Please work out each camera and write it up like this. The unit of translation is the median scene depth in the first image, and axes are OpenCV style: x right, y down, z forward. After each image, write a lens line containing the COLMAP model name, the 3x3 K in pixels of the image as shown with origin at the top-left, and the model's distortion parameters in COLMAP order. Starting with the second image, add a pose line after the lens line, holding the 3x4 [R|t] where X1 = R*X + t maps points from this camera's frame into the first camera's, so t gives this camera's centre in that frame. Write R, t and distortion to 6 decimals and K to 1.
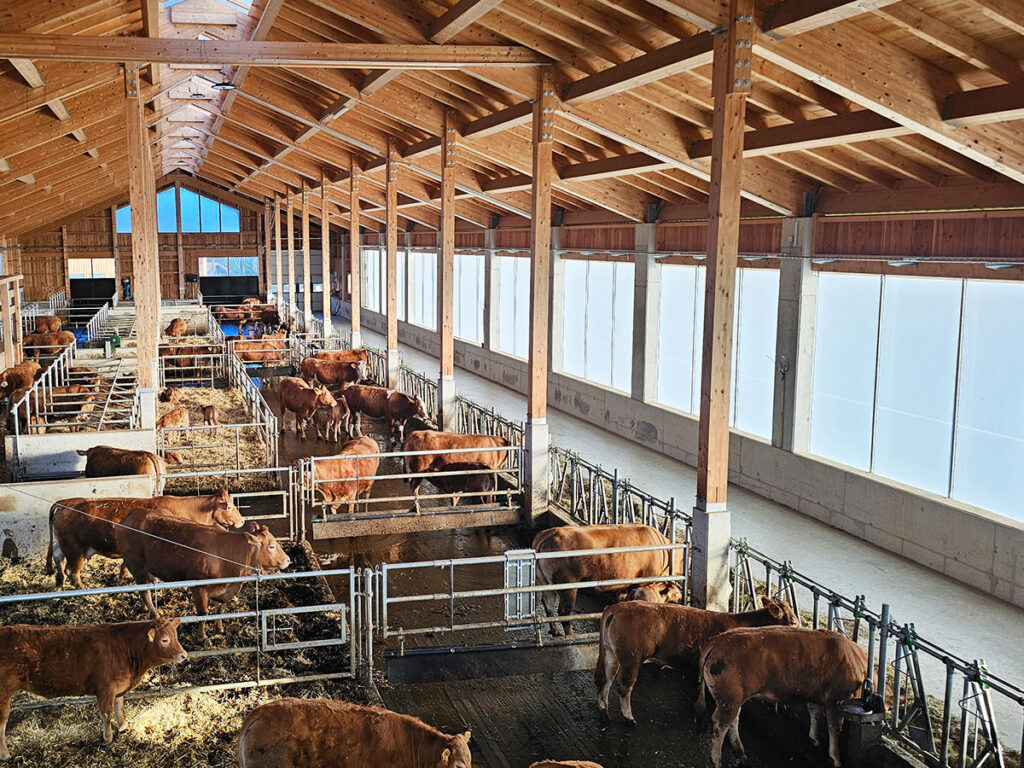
lens RADIAL K [[1048.0, 0, 512.0], [0, 1048.0, 384.0], [0, 0, 1]] dist [0.016291, -0.105838]
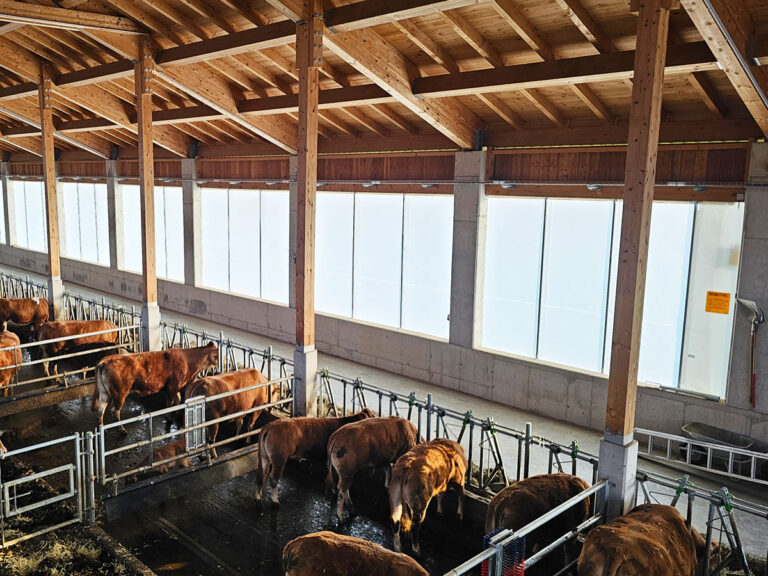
lens RADIAL K [[701.9, 0, 384.0], [0, 701.9, 288.0], [0, 0, 1]] dist [0.055957, -0.030519]
pose [[0.859820, -0.082270, 0.503926, -0.209999], [0.070687, 0.996610, 0.042096, -0.003112], [-0.505681, -0.000574, 0.862720, 0.086365]]
